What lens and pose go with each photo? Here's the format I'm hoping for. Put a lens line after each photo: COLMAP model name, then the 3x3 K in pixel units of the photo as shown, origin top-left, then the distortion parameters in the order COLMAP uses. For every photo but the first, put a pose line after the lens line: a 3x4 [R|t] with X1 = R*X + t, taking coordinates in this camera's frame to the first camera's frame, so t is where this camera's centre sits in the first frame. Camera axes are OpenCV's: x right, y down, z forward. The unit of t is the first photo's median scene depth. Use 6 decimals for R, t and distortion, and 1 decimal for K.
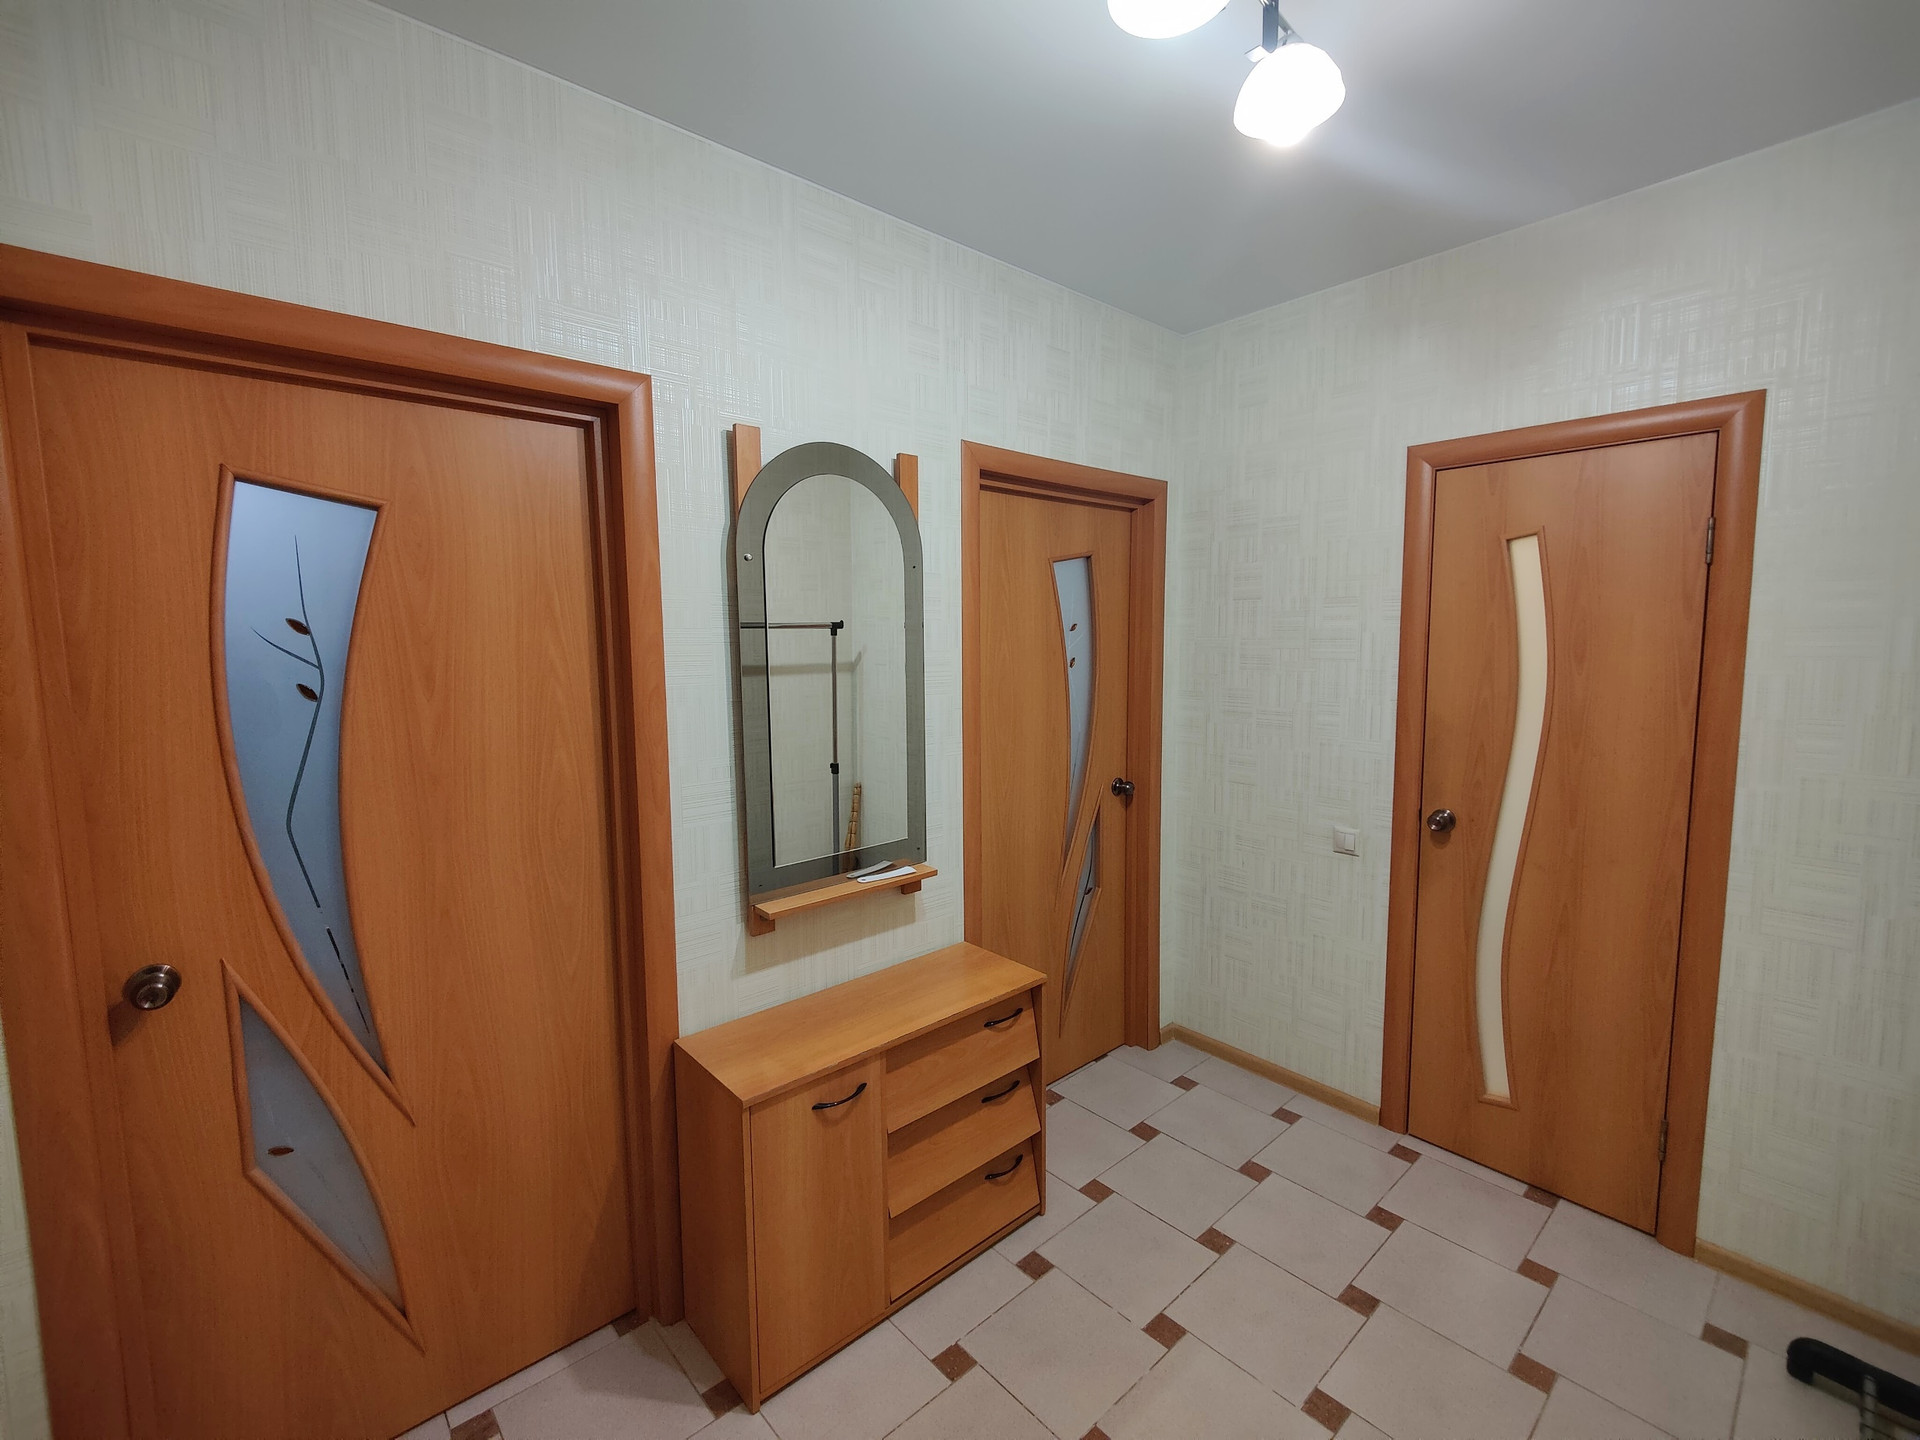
lens RADIAL K [[832.1, 0, 960.0], [0, 832.1, 720.0], [0, 0, 1]] dist [0.022991, -0.014141]
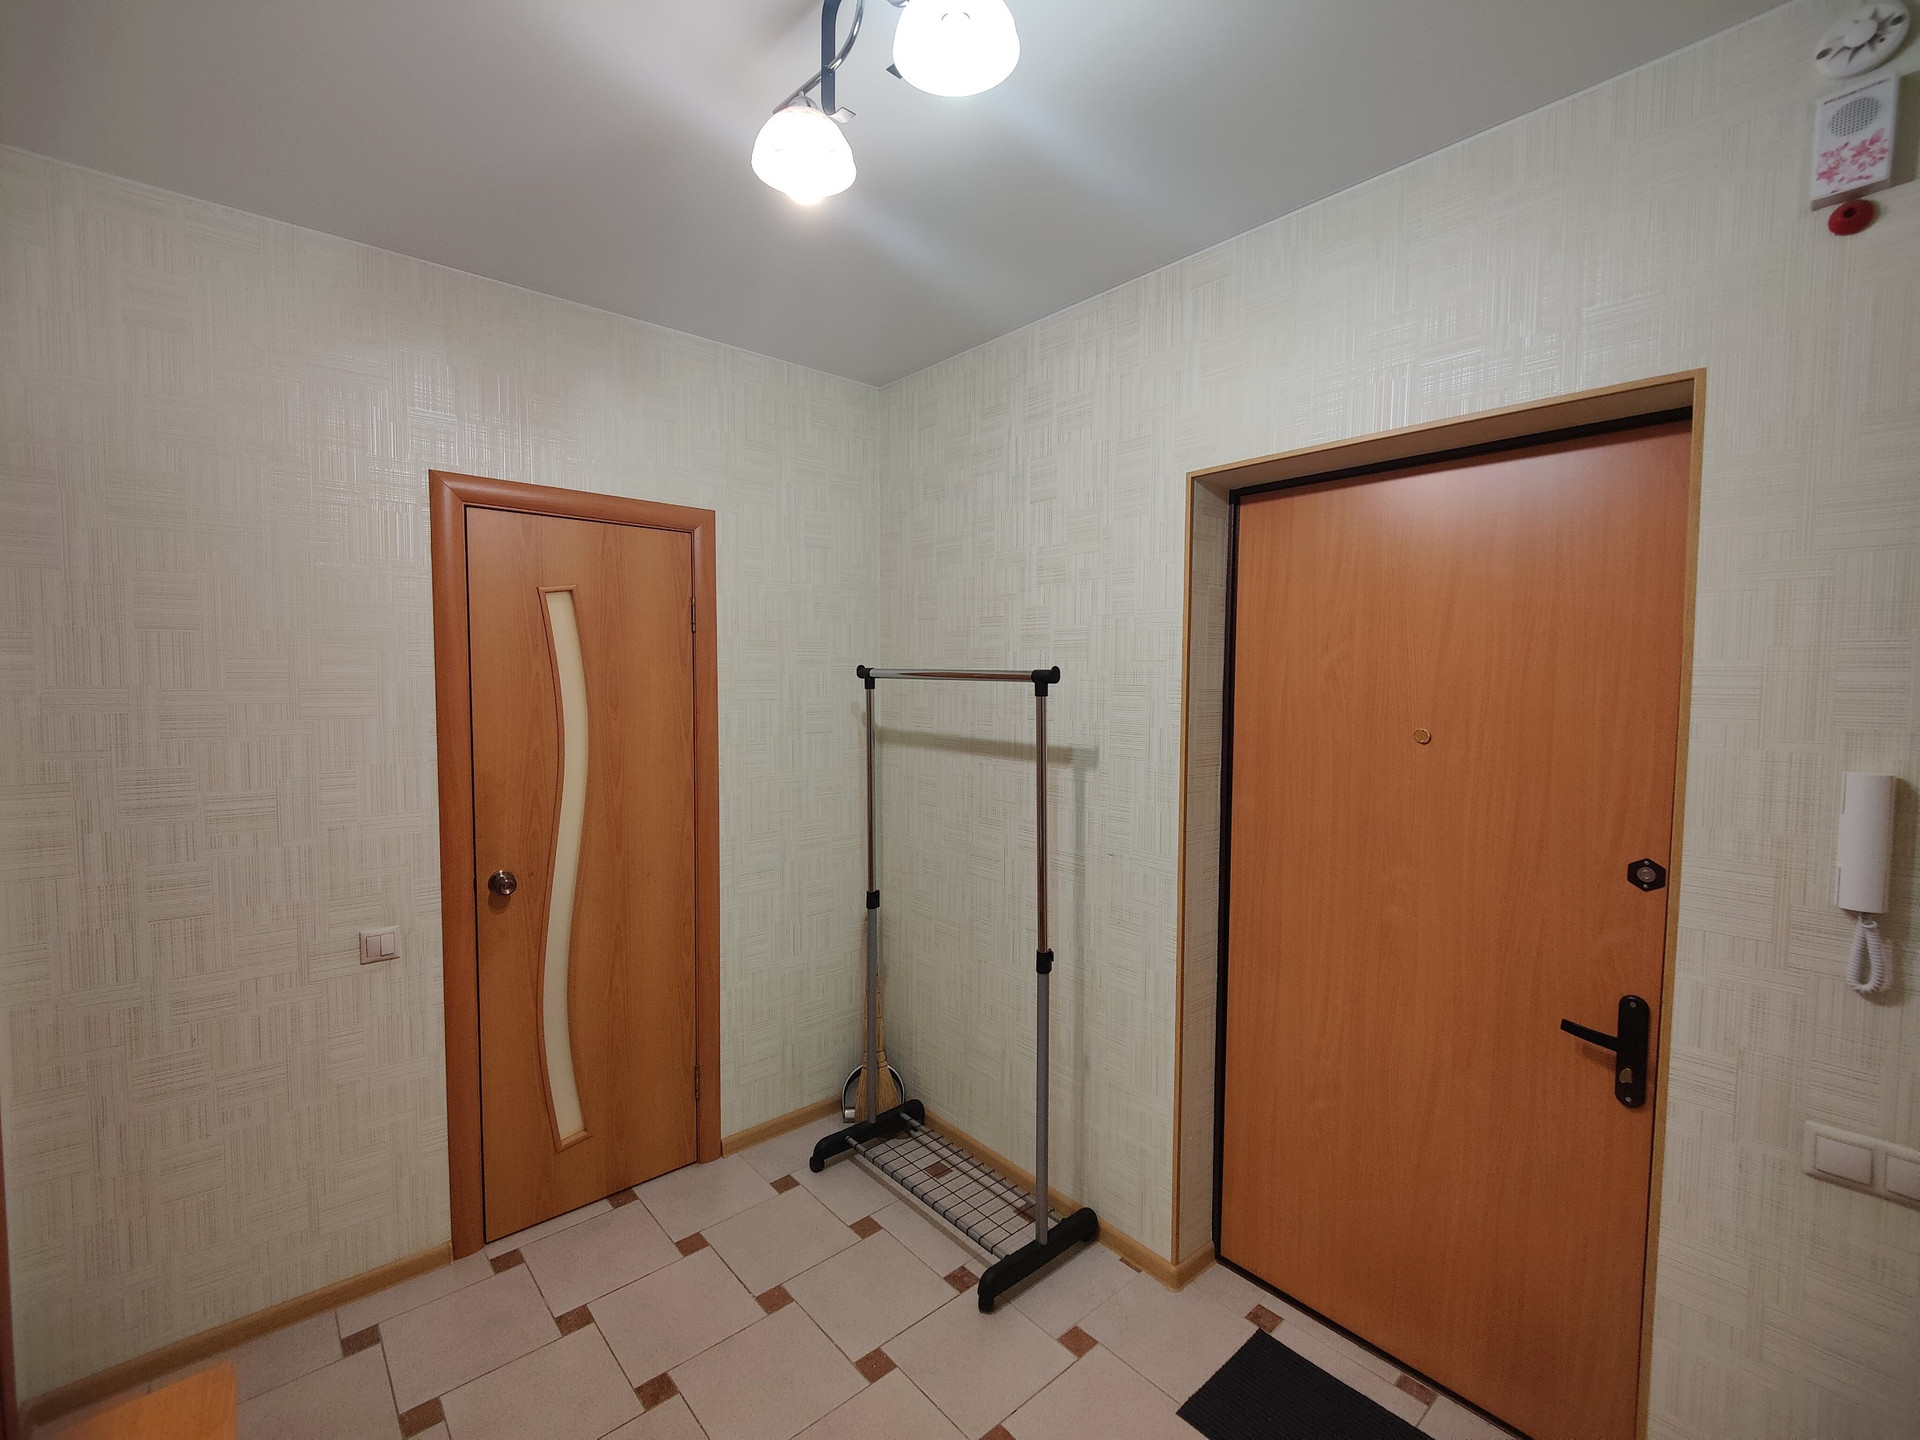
lens RADIAL K [[819.4, 0, 960.0], [0, 819.4, 720.0], [0, 0, 1]] dist [0.003624, -0.012555]
pose [[0.000288, -0.044266, 0.999020, -0.344614], [0.096374, 0.994371, 0.044032, -0.054490], [-0.995345, 0.096267, 0.004552, 0.501420]]
